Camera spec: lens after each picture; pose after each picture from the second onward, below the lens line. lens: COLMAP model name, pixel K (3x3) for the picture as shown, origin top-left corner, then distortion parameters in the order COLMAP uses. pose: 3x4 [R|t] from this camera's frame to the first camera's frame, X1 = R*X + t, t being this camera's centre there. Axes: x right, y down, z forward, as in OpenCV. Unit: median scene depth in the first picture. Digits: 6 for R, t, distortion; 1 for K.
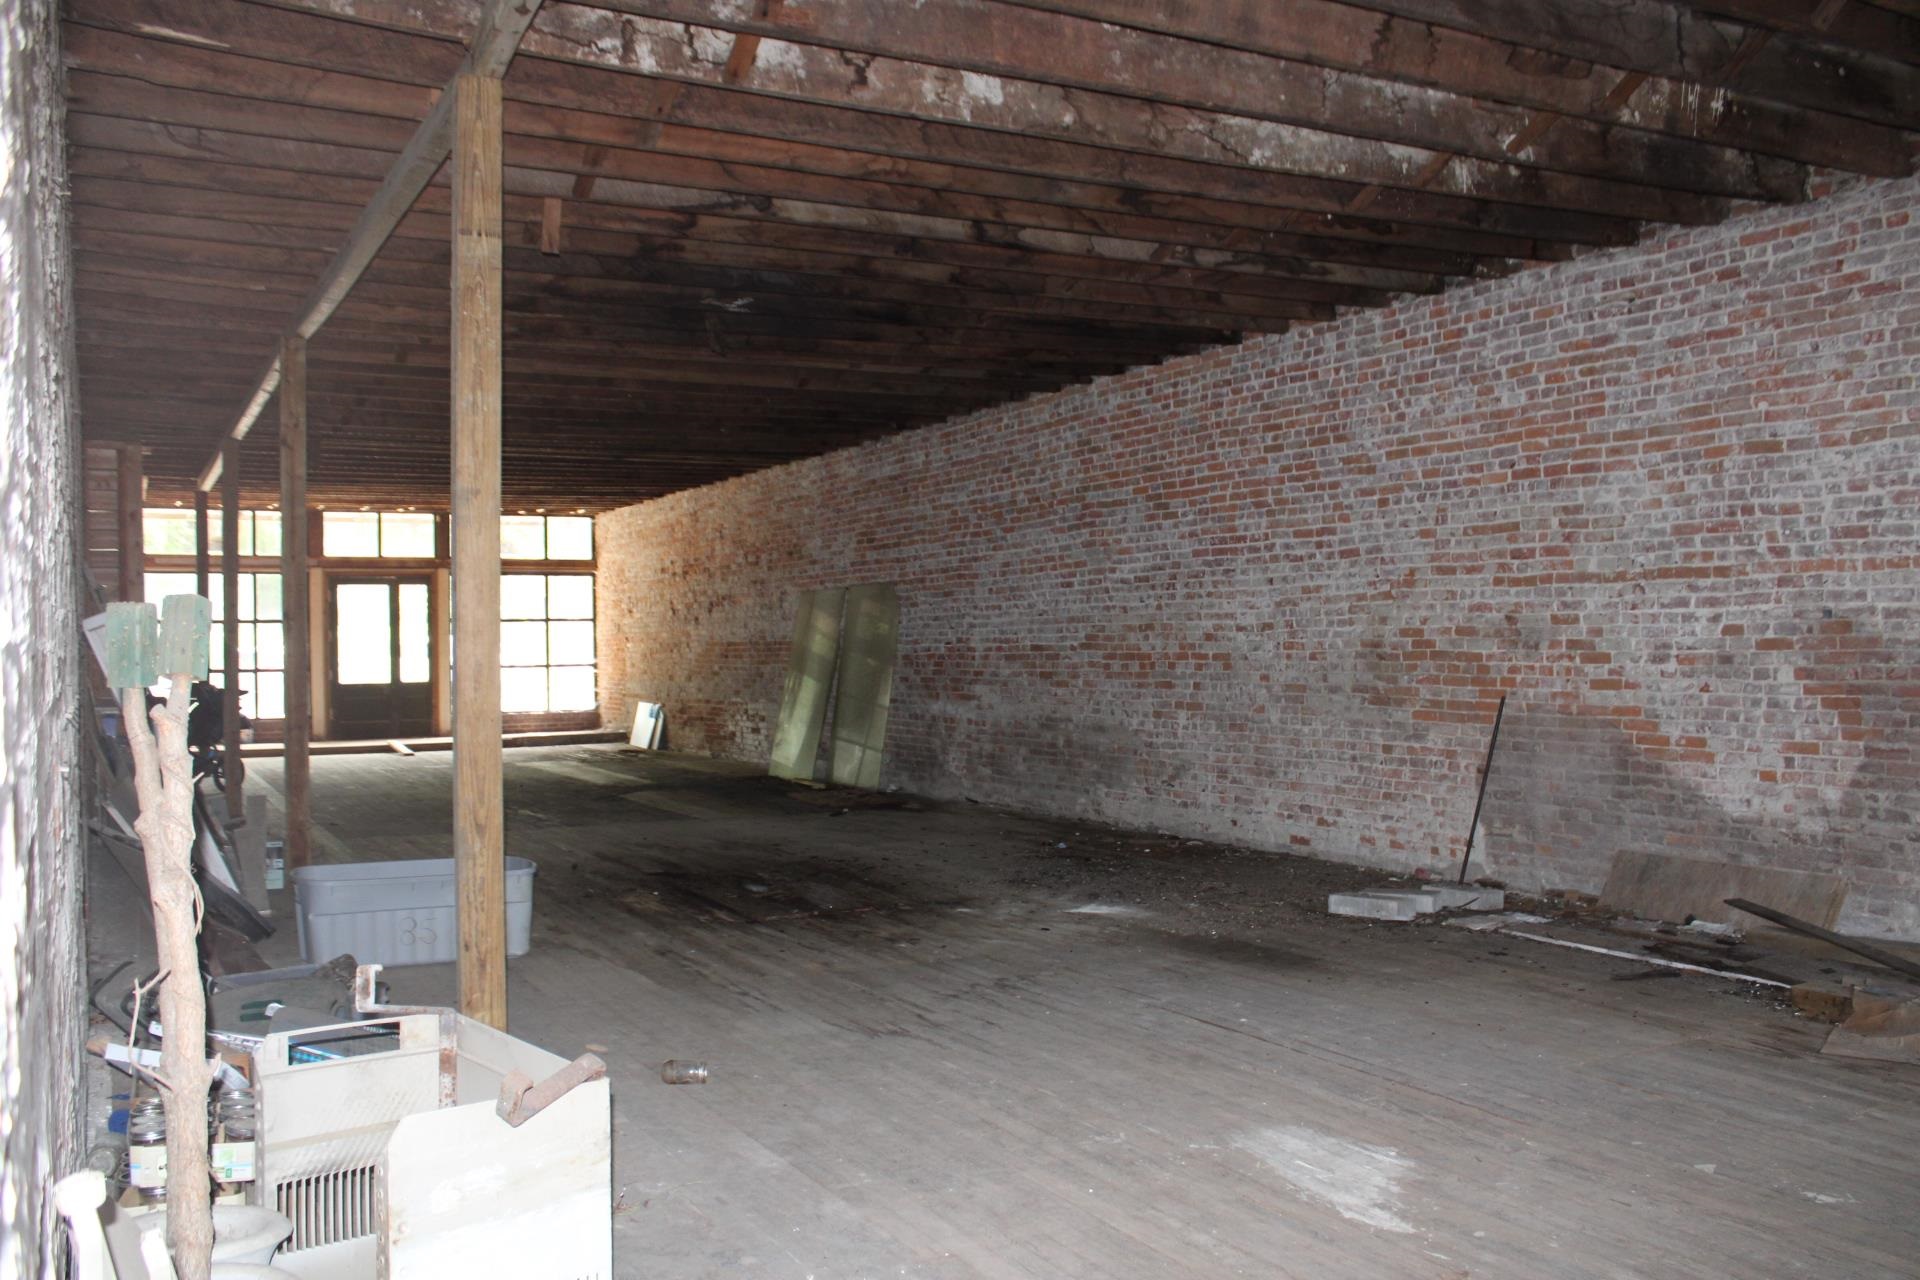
lens RADIAL K [[1612.9, 0, 944.9], [0, 1612.9, 648.0], [0, 0, 1]] dist [-0.159955, 0.132180]
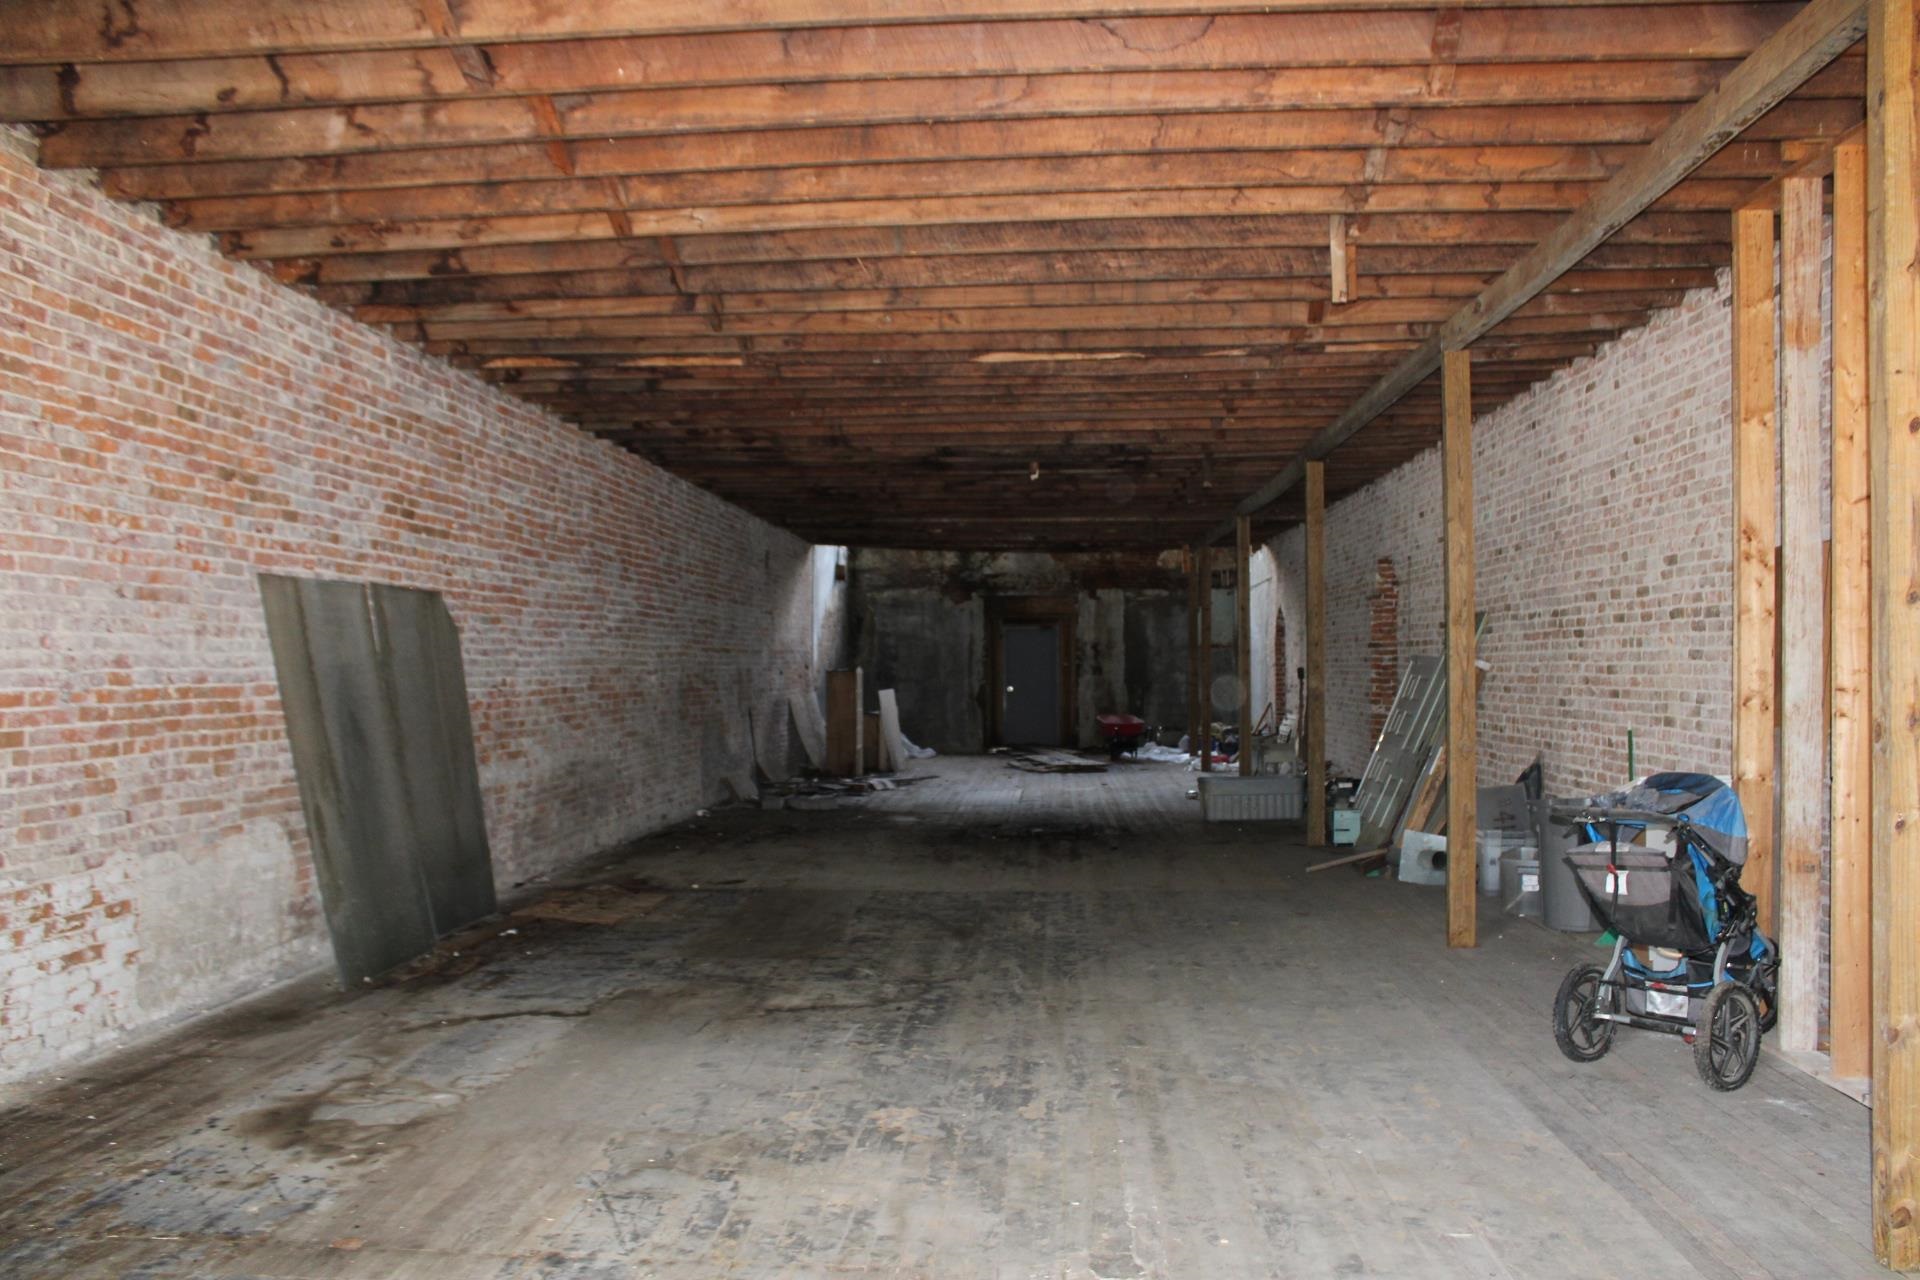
lens RADIAL K [[1612.9, 0, 958.9], [0, 1612.9, 645.0], [0, 0, 1]] dist [-0.159955, 0.132180]
pose [[-0.849402, 0.020277, 0.527356, -0.876344], [0.013996, 0.999776, -0.015898, -0.011579], [-0.527560, -0.006123, -0.849496, 2.331442]]
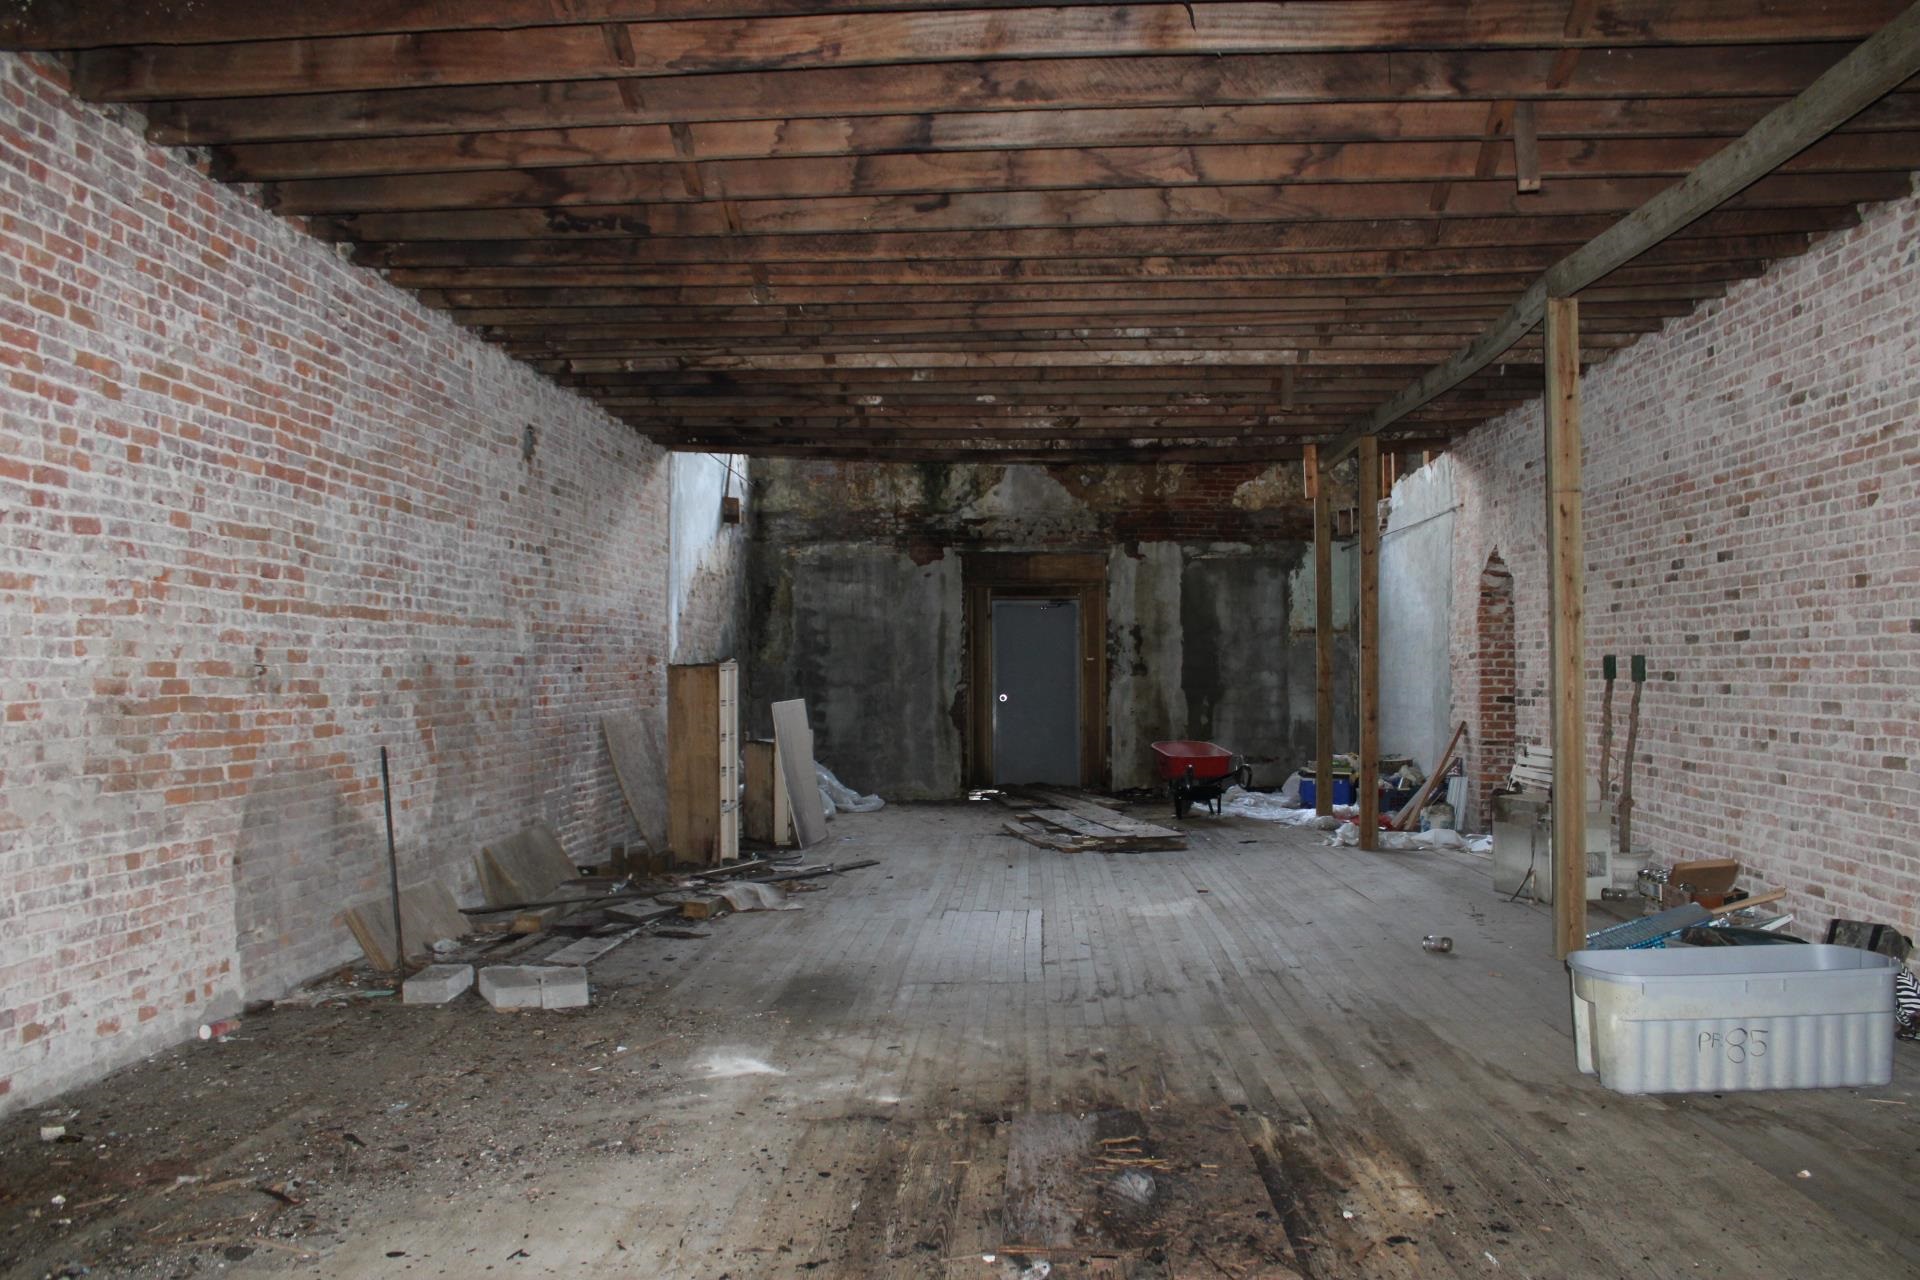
lens RADIAL K [[1612.9, 0, 958.1], [0, 1612.9, 641.9], [0, 0, 1]] dist [-0.159955, 0.132180]
pose [[-0.855289, 0.022927, 0.517644, -0.304158], [0.014174, 0.999682, -0.020858, -0.003037], [-0.517958, -0.010503, -0.855342, 1.371730]]
